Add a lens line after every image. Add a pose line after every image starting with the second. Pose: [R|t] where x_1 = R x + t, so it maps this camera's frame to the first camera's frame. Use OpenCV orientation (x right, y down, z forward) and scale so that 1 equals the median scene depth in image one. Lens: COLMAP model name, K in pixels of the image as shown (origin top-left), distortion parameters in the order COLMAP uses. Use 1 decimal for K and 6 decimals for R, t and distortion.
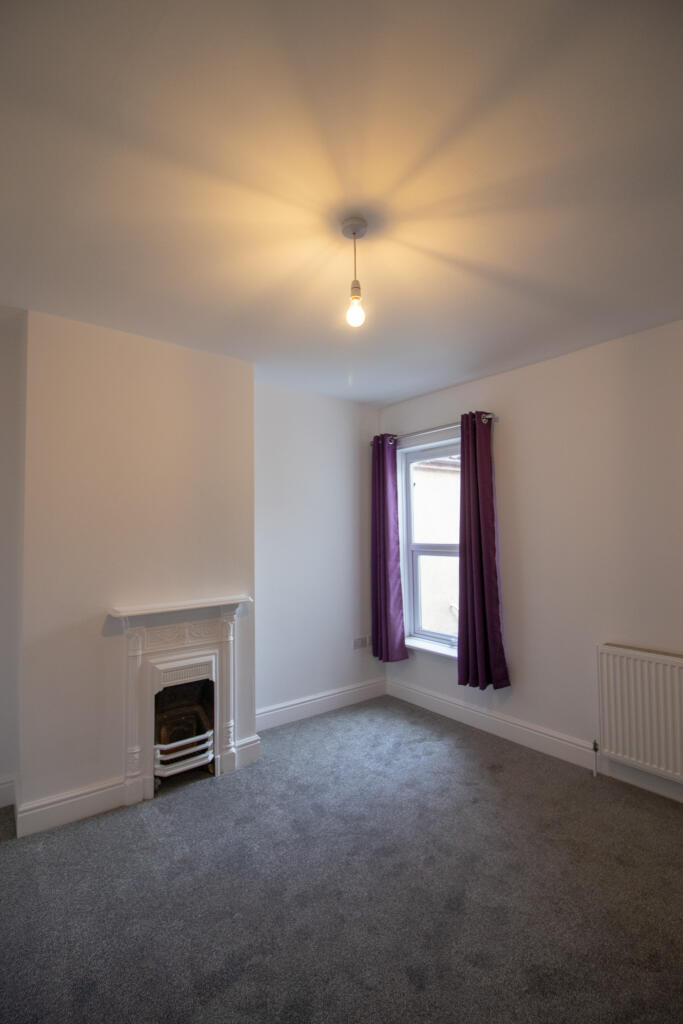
lens RADIAL K [[476.6, 0, 341.5], [0, 476.6, 512.0], [0, 0, 1]] dist [-0.031178, -0.000195]
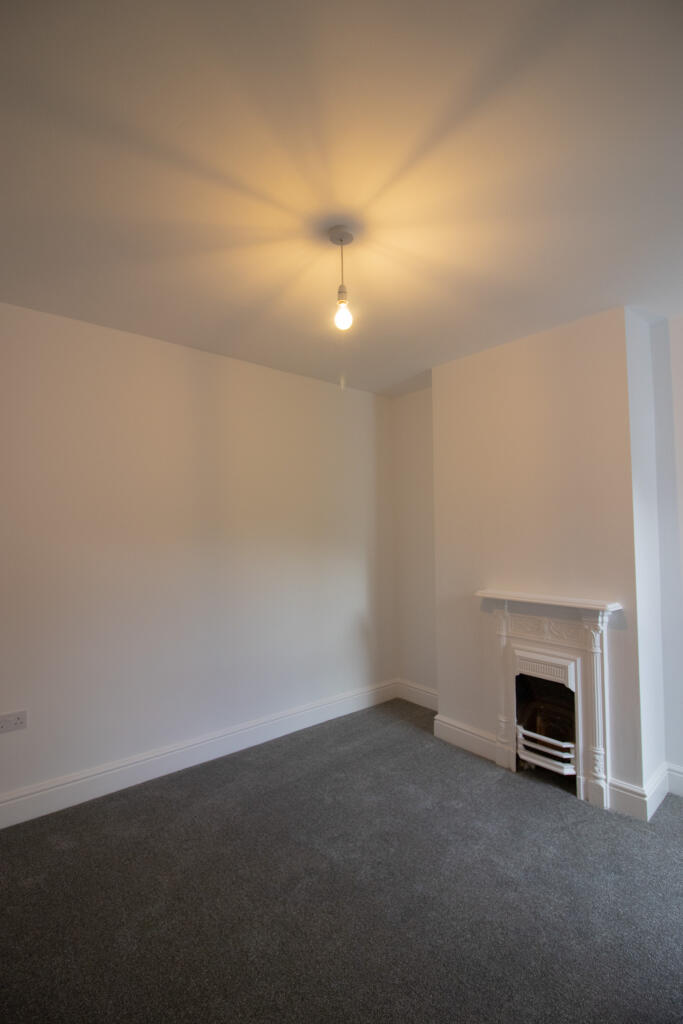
lens RADIAL K [[488.7, 0, 336.7], [0, 488.7, 525.4], [0, 0, 1]] dist [0.003240, -0.000838]
pose [[0.023506, 0.007350, -0.999697, 0.677489], [0.046703, 0.998873, 0.008442, 0.016143], [0.998632, -0.046887, 0.023136, 0.569752]]
